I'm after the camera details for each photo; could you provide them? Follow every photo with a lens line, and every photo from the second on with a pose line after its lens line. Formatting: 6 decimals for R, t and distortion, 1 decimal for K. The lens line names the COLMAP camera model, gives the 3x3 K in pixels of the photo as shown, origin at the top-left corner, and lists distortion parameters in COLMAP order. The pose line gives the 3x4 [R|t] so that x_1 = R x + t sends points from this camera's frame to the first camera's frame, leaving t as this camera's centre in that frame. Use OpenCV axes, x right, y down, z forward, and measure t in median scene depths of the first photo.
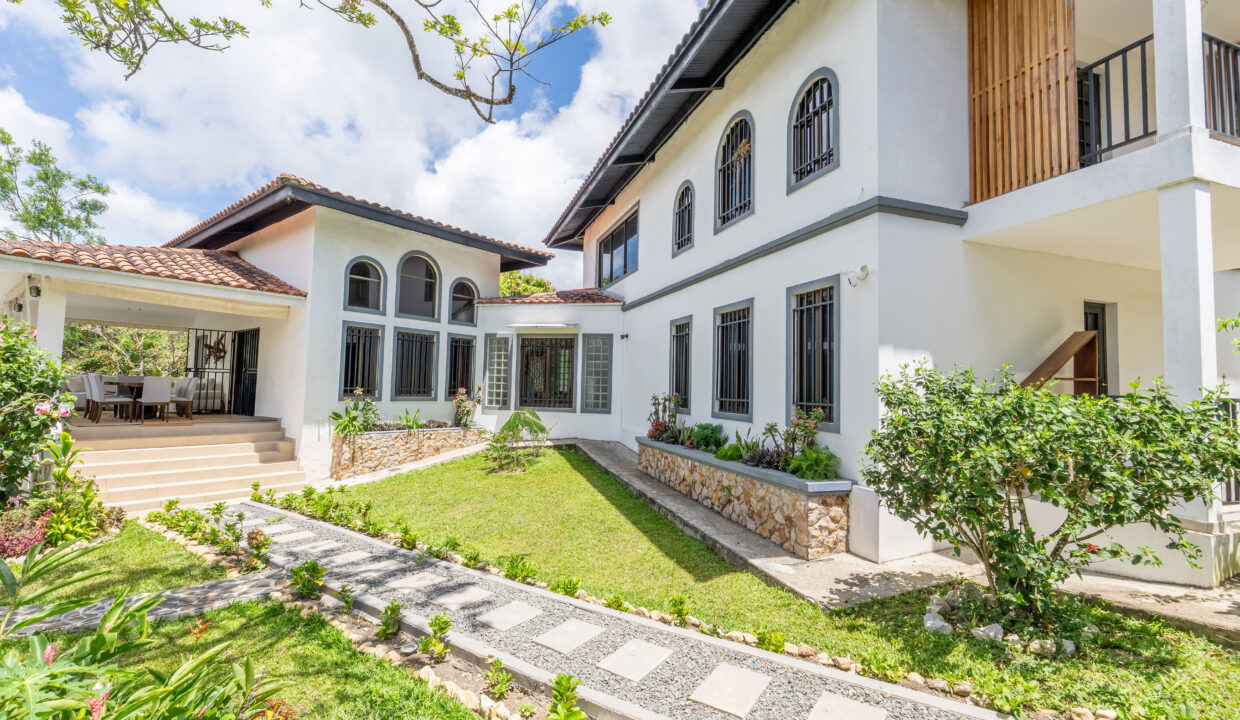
lens RADIAL K [[524.7, 0, 620.0], [0, 524.7, 360.0], [0, 0, 1]] dist [-0.000462, -0.000035]
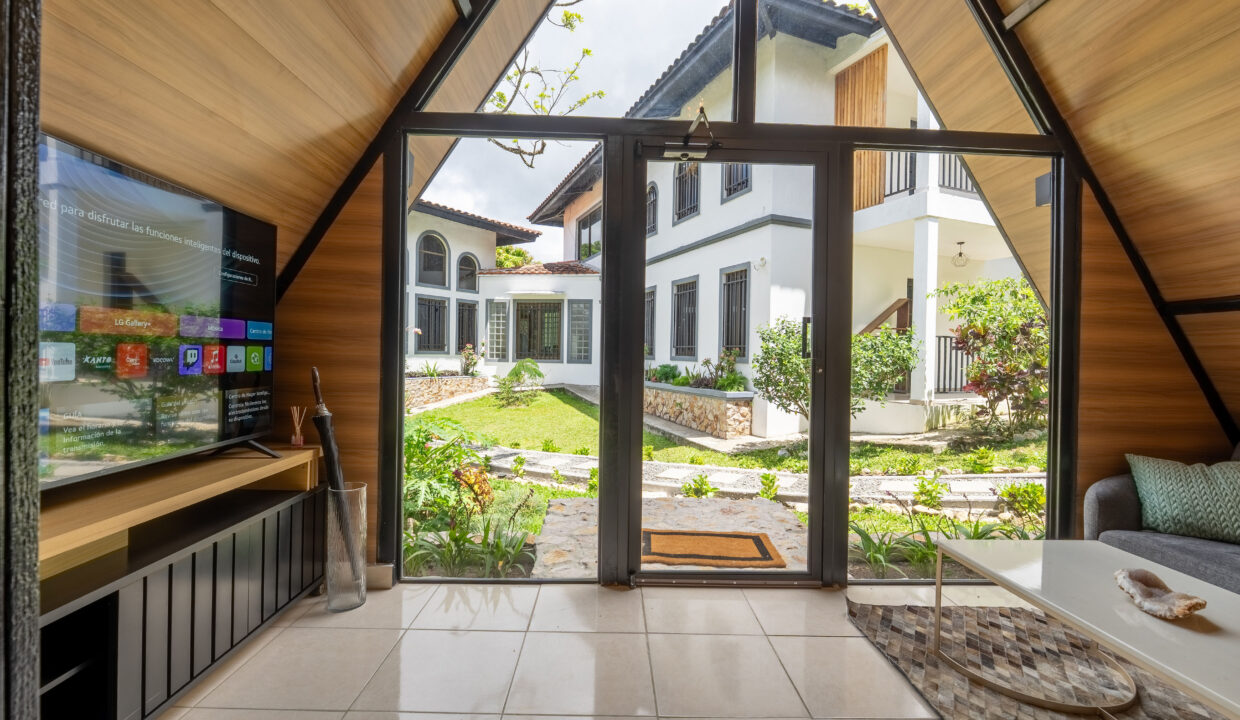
lens RADIAL K [[524.7, 0, 620.0], [0, 524.7, 360.0], [0, 0, 1]] dist [-0.000462, -0.000035]
pose [[0.997725, -0.007122, 0.067034, -0.042250], [0.002625, 0.997754, 0.066928, 0.012627], [-0.067360, -0.066600, 0.995503, -0.310010]]
